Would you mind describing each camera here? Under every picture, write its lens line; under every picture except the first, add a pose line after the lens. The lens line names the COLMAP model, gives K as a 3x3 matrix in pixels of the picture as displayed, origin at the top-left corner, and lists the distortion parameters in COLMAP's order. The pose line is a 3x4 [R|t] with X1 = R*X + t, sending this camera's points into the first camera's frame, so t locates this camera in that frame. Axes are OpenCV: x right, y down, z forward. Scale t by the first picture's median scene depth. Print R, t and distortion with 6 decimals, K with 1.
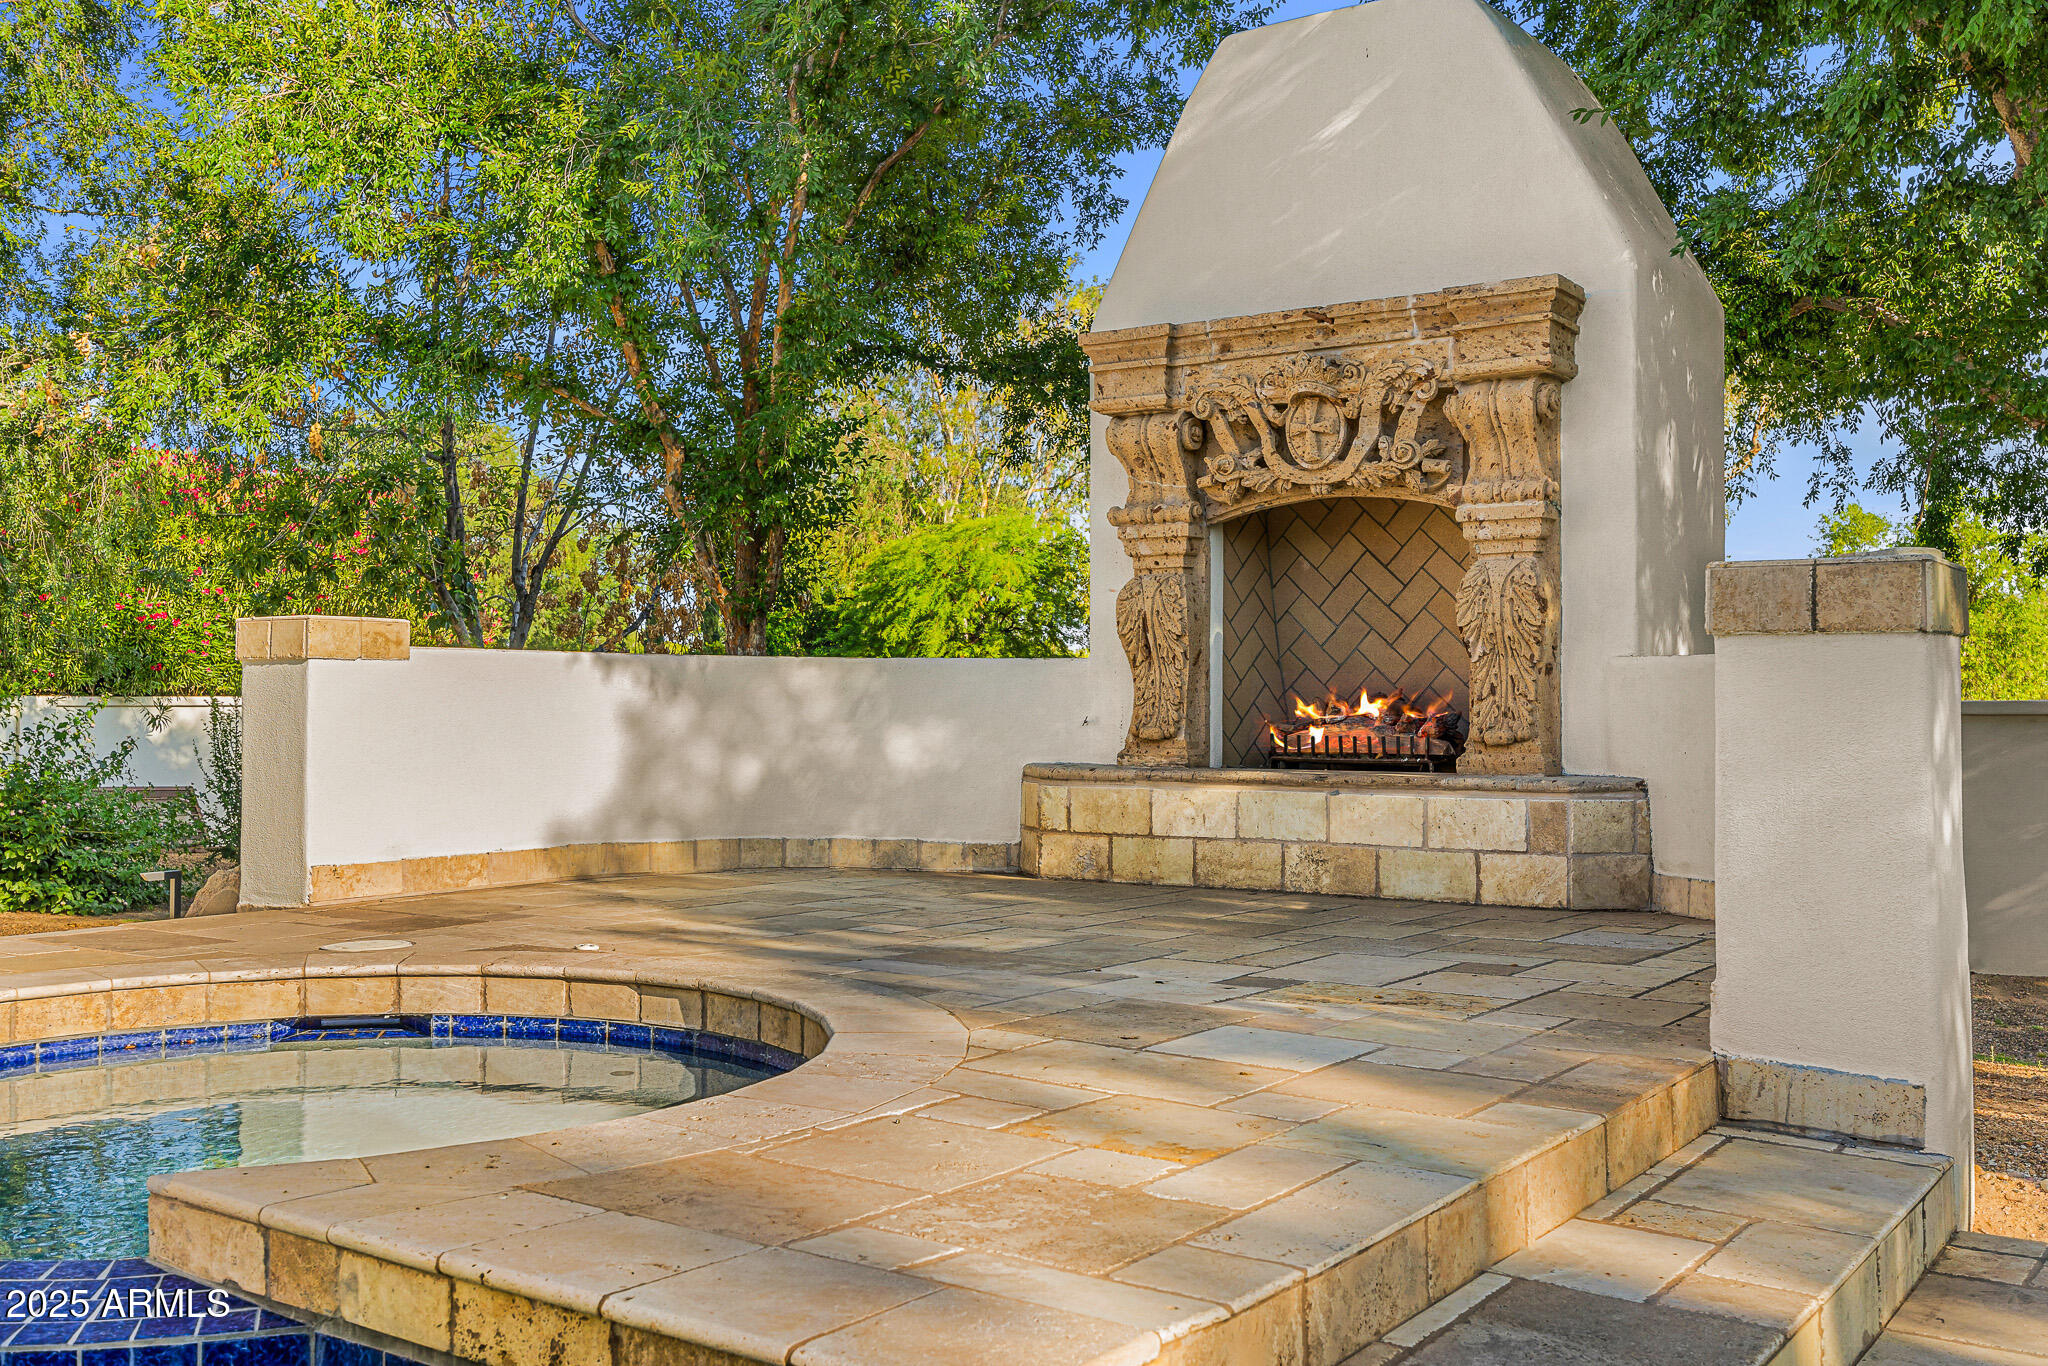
lens RADIAL K [[2034.8, 0, 1023.4], [0, 2034.8, 684.9], [0, 0, 1]] dist [0.010449, 0.000000]
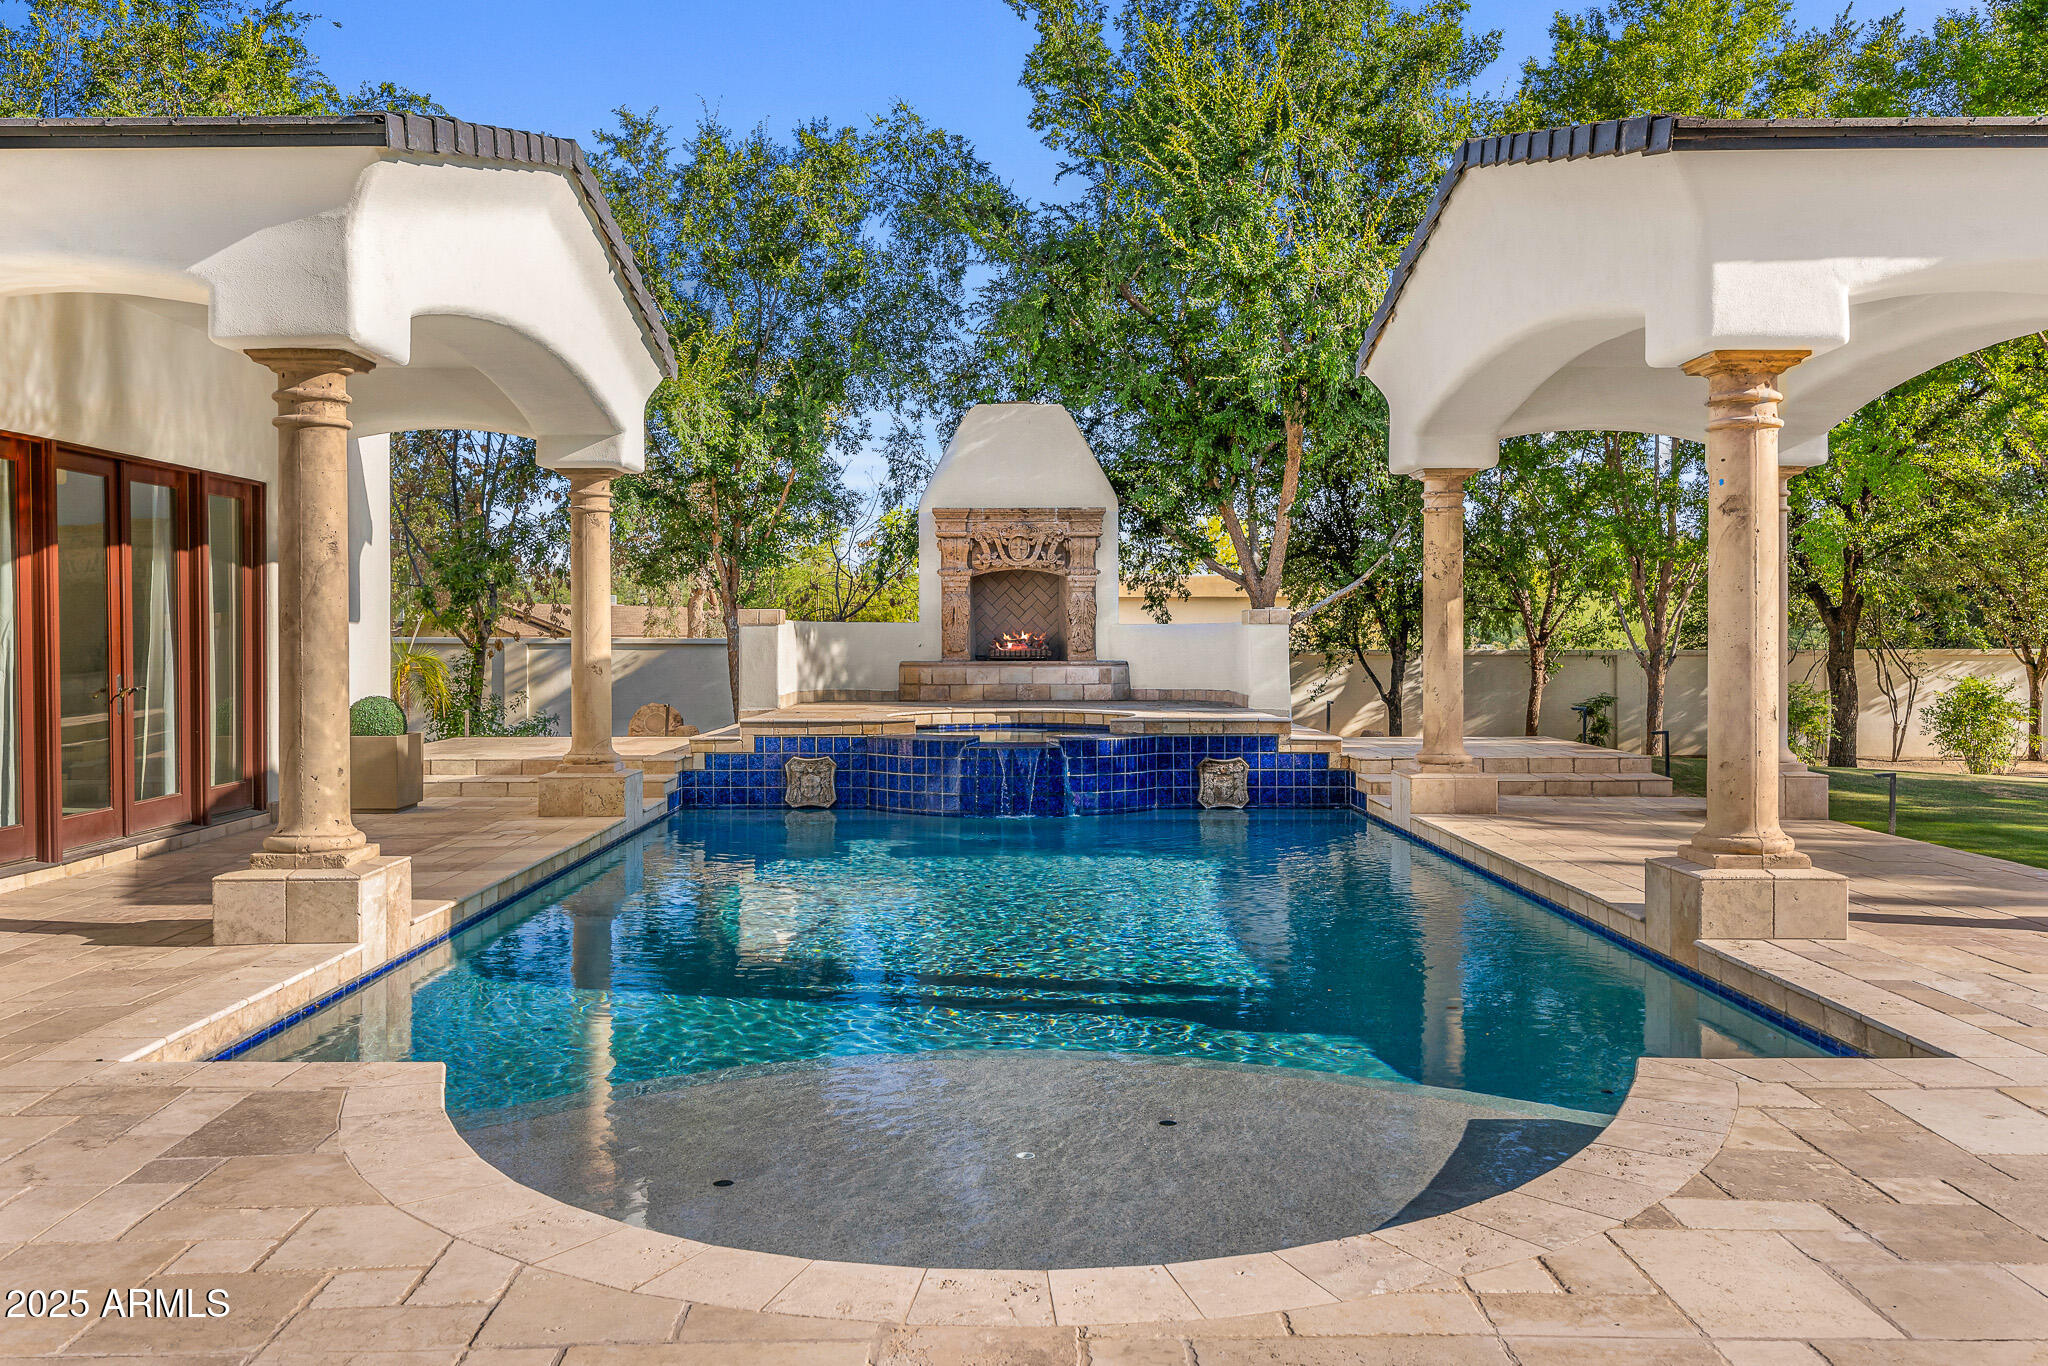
lens RADIAL K [[1754.2, 0, 1019.8], [0, 1754.2, 675.9], [0, 0, 1]] dist [0.054131, -0.002915]
pose [[0.796332, -0.016077, 0.604646, -1.407588], [-0.002398, 0.999555, 0.029736, -0.012888], [-0.604855, -0.025130, 0.795939, -1.056918]]
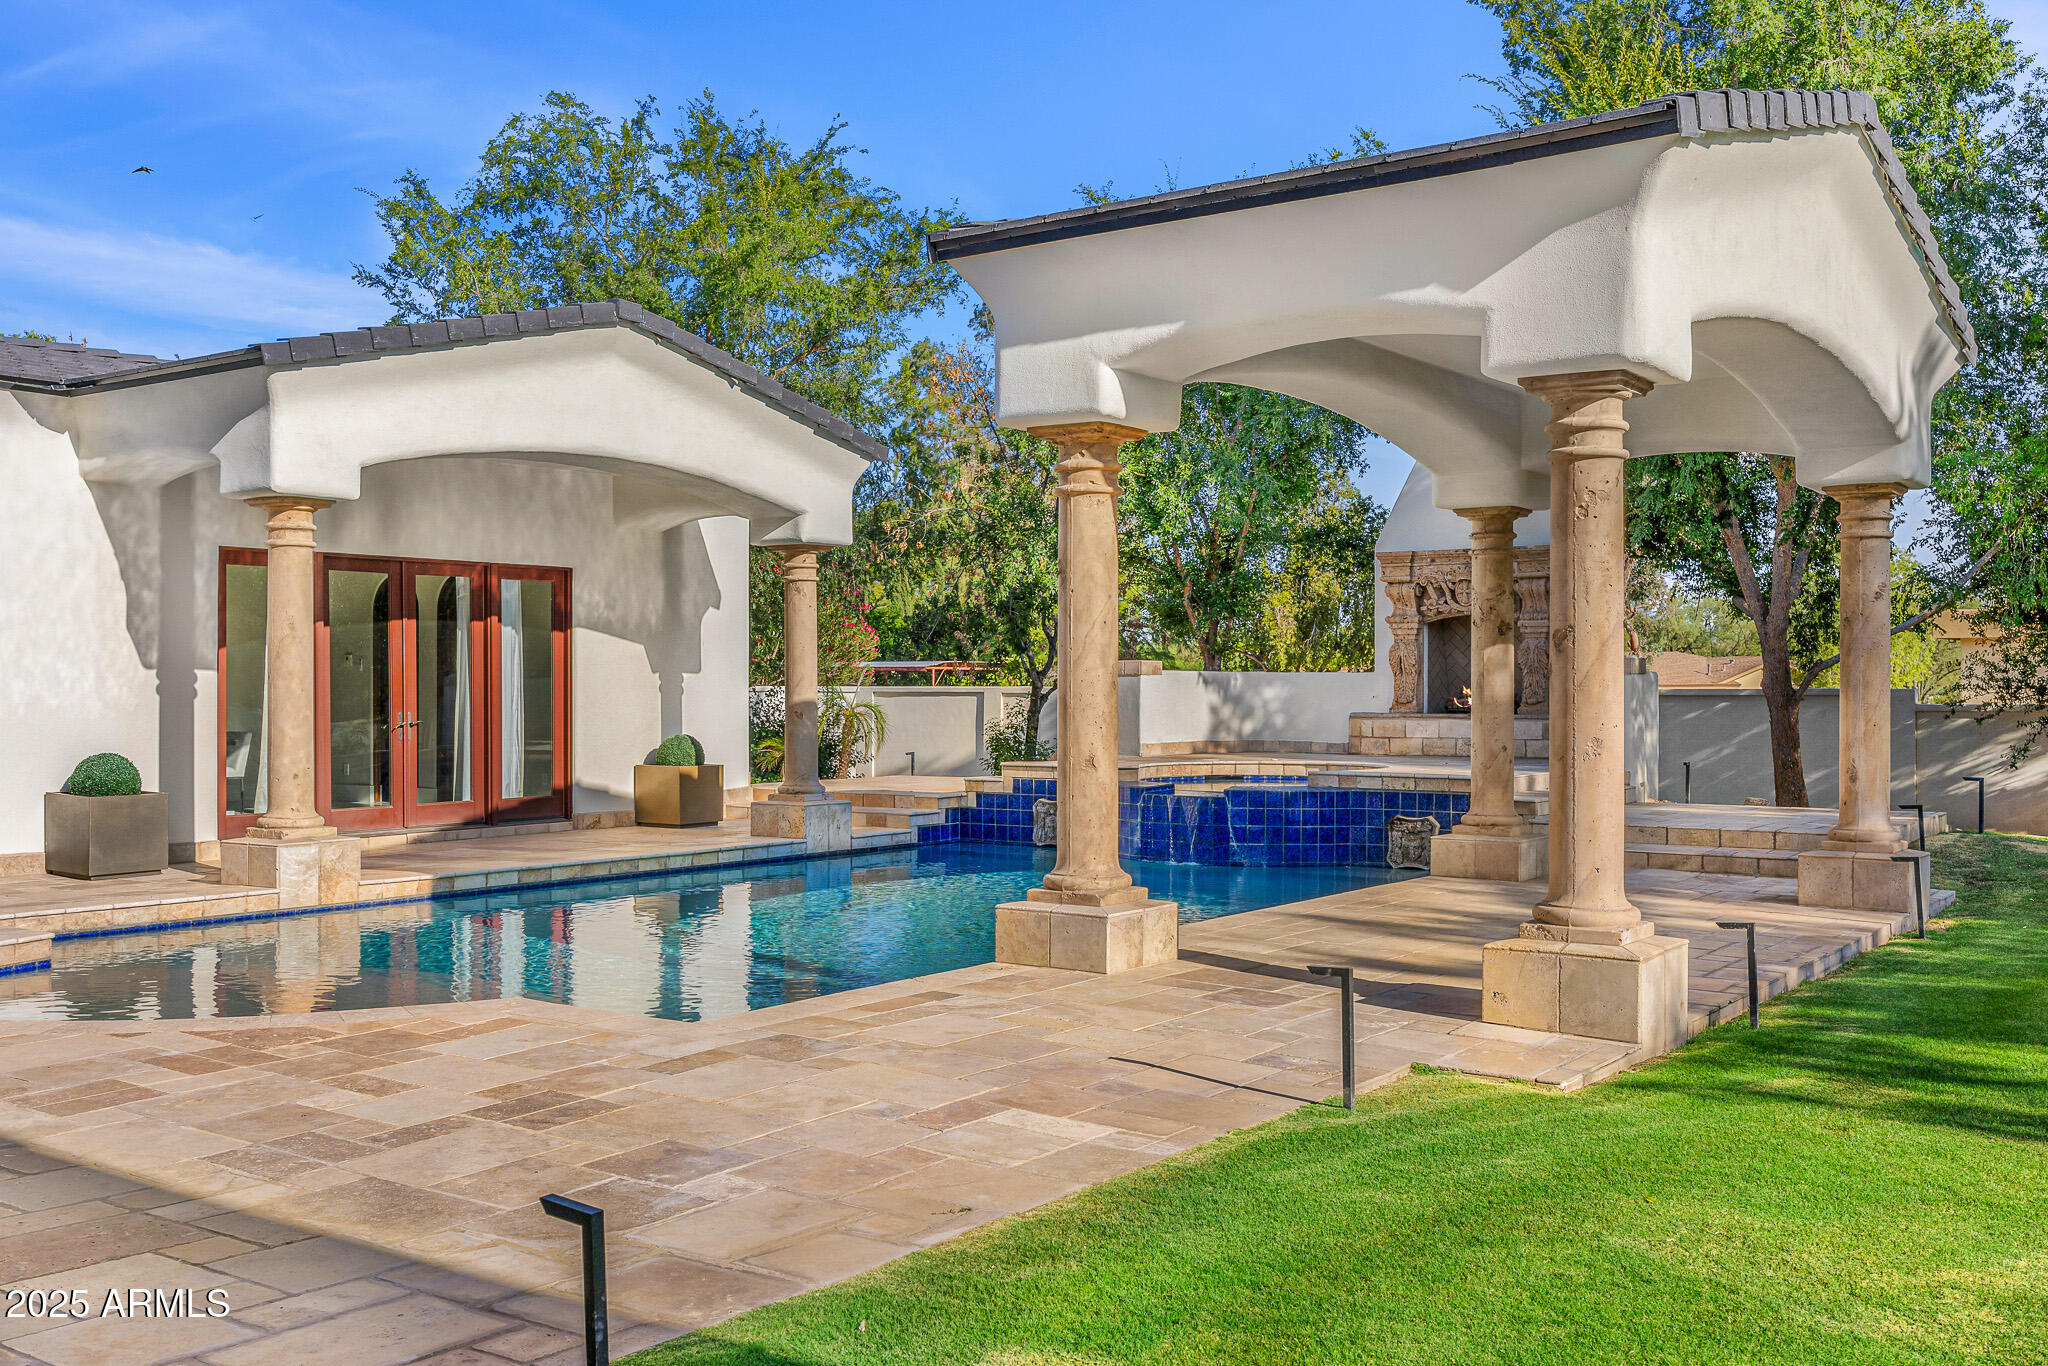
lens RADIAL K [[2034.8, 0, 1024.8], [0, 2034.8, 681.5], [0, 0, 1]] dist [0.010449, 0.000000]
pose [[0.999974, -0.000712, 0.007212, -0.477503], [0.000672, 0.999984, 0.005573, -0.017544], [-0.007216, -0.005568, 0.999958, -1.771505]]
